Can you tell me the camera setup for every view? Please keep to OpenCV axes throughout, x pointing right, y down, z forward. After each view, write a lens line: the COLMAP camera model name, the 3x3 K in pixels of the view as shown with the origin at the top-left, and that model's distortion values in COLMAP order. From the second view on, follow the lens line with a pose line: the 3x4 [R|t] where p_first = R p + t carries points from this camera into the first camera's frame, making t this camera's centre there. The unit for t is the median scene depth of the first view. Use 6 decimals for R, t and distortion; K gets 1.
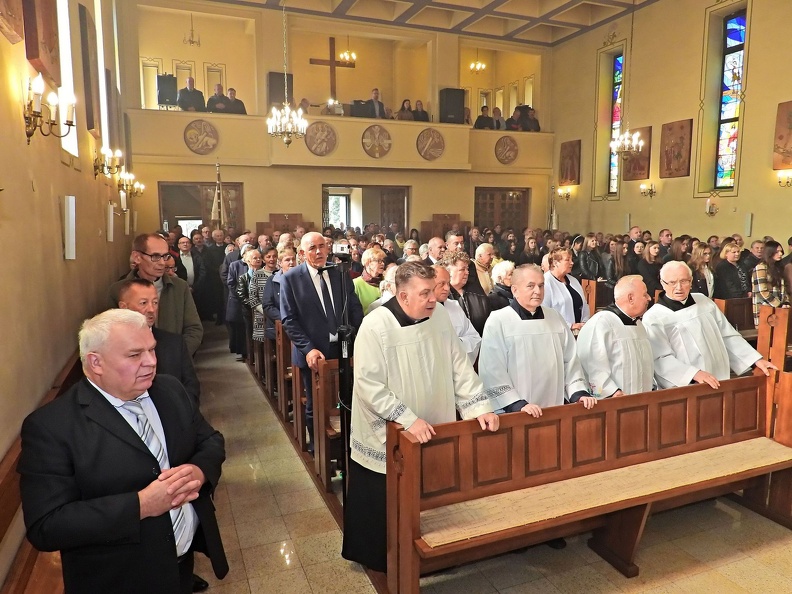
lens RADIAL K [[569.1, 0, 408.4], [0, 569.1, 300.9], [0, 0, 1]] dist [-0.026452, 0.008027]
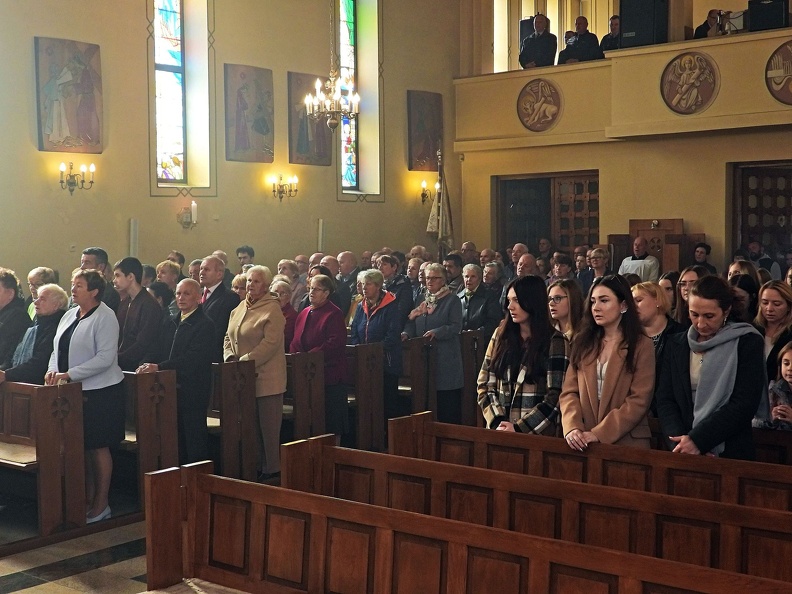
lens RADIAL K [[1103.6, 0, 397.3], [0, 1103.6, 294.2], [0, 0, 1]] dist [-0.003051, 0.000000]
pose [[0.457407, 0.046535, -0.888039, 0.827363], [-0.113372, 0.993532, -0.006332, -0.052931], [0.882001, 0.103575, 0.459724, 0.341511]]
